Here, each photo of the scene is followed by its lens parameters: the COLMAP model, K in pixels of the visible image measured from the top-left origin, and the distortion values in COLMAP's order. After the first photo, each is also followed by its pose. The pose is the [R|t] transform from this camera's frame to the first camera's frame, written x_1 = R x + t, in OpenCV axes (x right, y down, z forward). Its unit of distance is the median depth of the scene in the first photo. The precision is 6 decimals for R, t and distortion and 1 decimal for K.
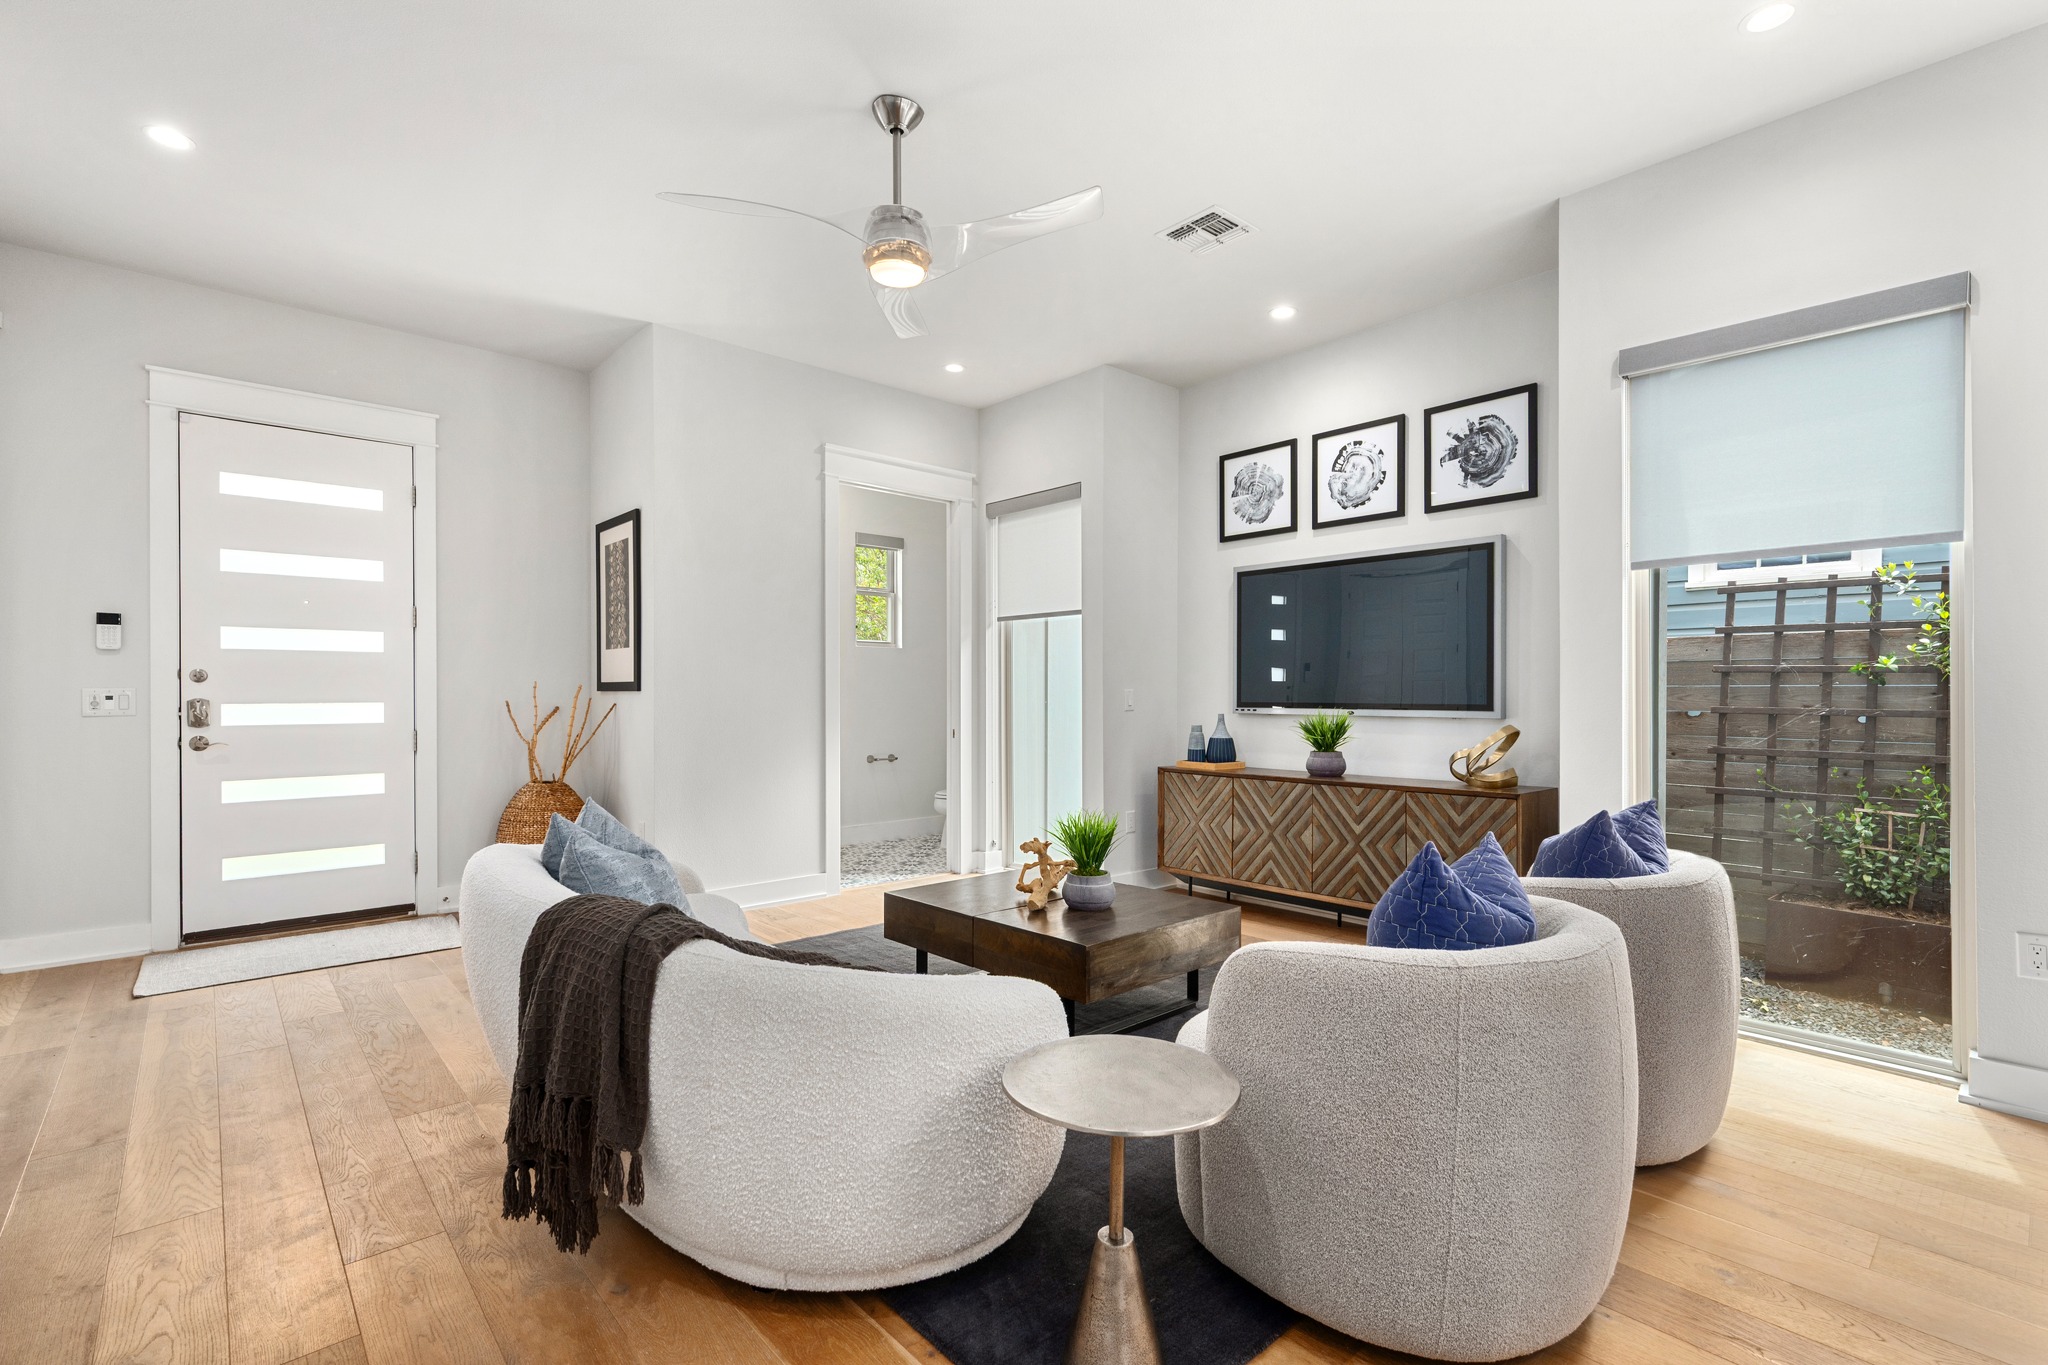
lens RADIAL K [[953.8, 0, 1051.0], [0, 953.8, 698.2], [0, 0, 1]] dist [0.000676, 0.000088]
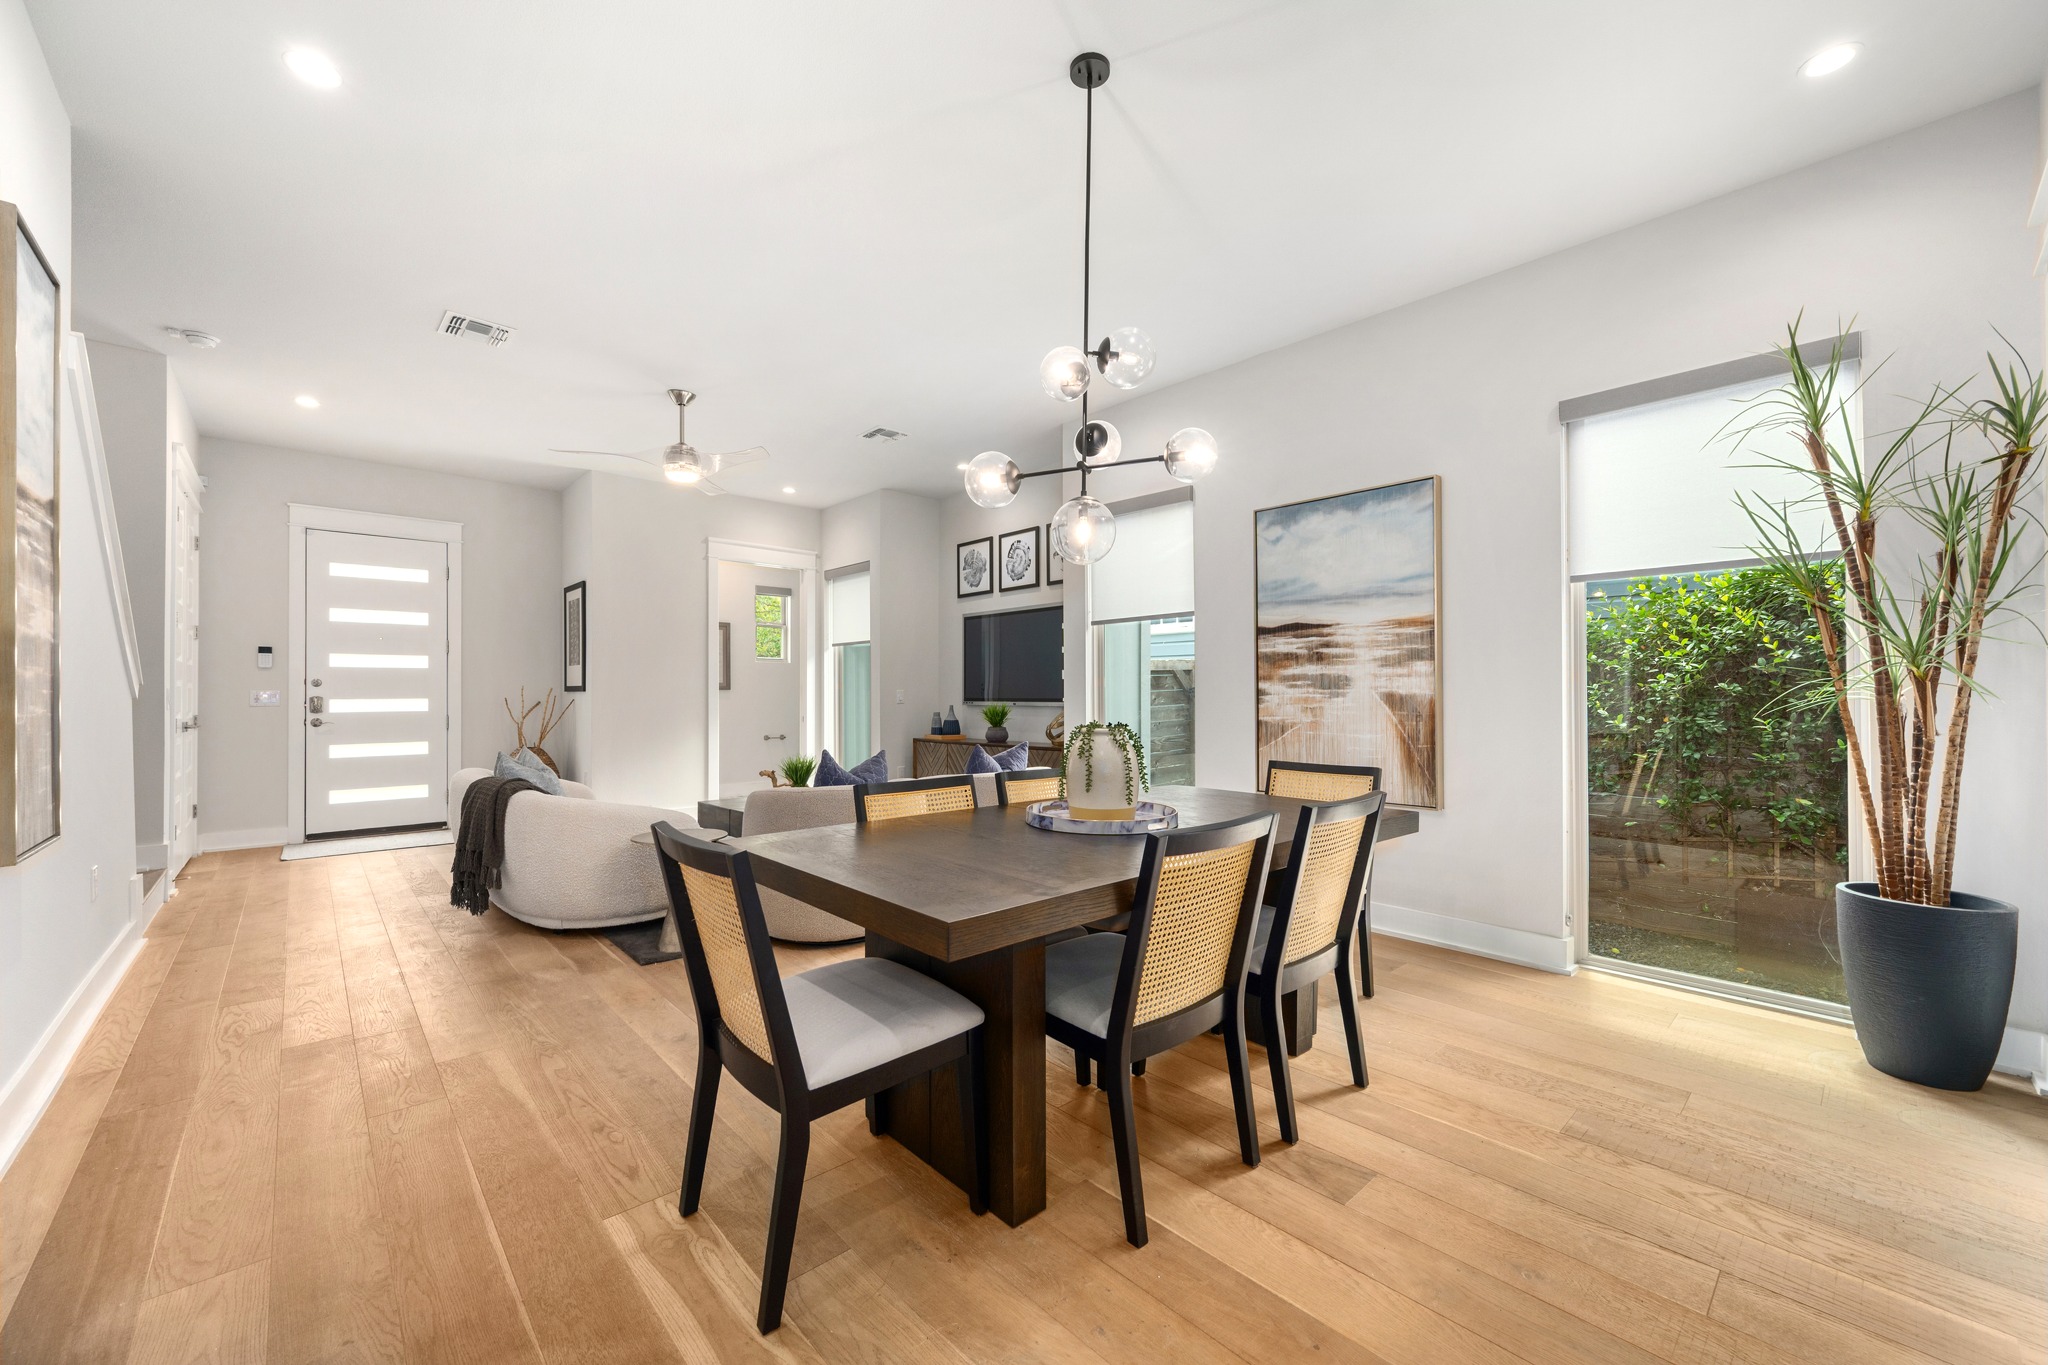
lens RADIAL K [[803.2, 0, 1031.6], [0, 803.2, 691.2], [0, 0, 1]] dist [-0.001389, -0.000117]
pose [[0.999944, -0.001735, 0.010418, 0.328735], [0.001840, 0.999948, -0.010063, 0.007532], [-0.010400, 0.010082, 0.999895, -0.397171]]
